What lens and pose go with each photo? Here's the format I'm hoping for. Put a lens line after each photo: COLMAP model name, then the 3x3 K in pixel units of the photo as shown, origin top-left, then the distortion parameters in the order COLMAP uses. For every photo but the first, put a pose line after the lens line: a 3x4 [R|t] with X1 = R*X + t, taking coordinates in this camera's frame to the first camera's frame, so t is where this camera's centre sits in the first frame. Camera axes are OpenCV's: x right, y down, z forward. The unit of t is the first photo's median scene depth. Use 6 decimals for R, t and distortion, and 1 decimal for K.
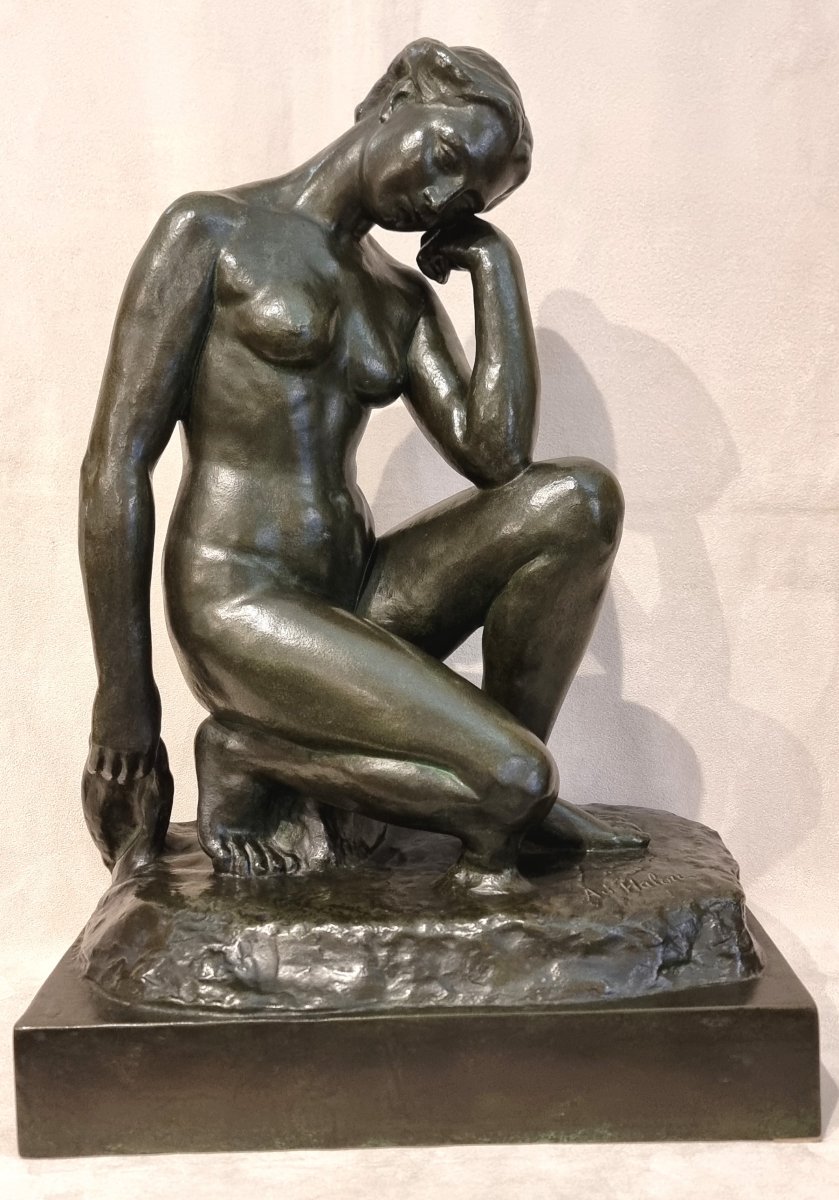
lens RADIAL K [[1235.4, 0, 419.5], [0, 1235.4, 600.0], [0, 0, 1]] dist [0.102234, -0.183306]
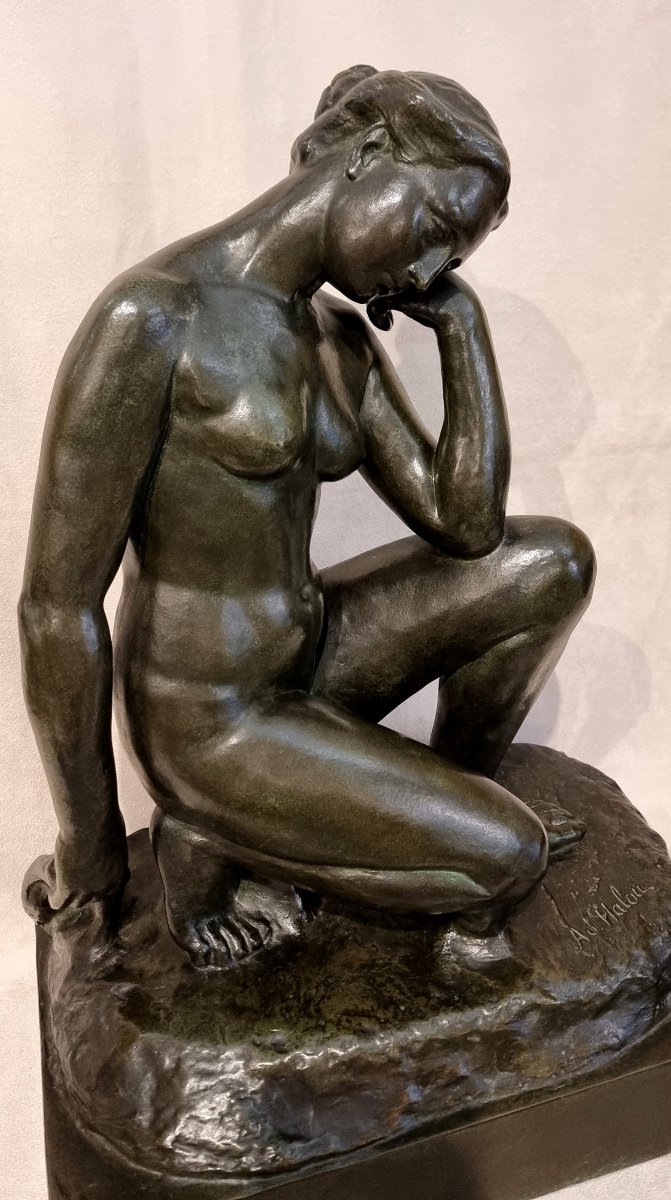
lens RADIAL K [[1013.9, 0, 314.9], [0, 1013.9, 468.3], [0, 0, 1]] dist [0.050384, -0.023746]
pose [[0.962837, -0.109490, 0.246895, -0.236979], [0.054203, 0.973879, 0.220505, -0.337346], [-0.264589, -0.198928, 0.943621, 0.316162]]
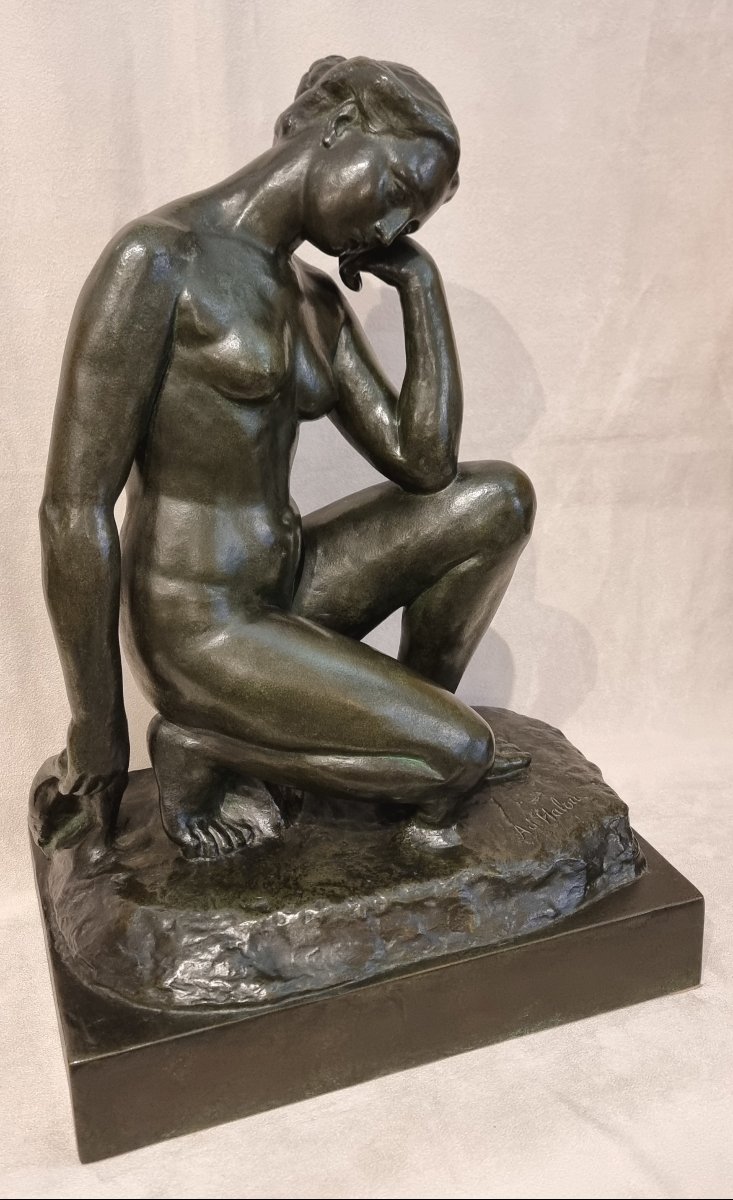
lens RADIAL K [[1088.3, 0, 346.5], [0, 1088.3, 569.0], [0, 0, 1]] dist [0.078262, -0.112878]
pose [[0.945541, -0.106841, 0.307470, -0.310532], [0.039577, 0.975324, 0.217203, -0.238865], [-0.323089, -0.193206, 0.926437, 0.120778]]
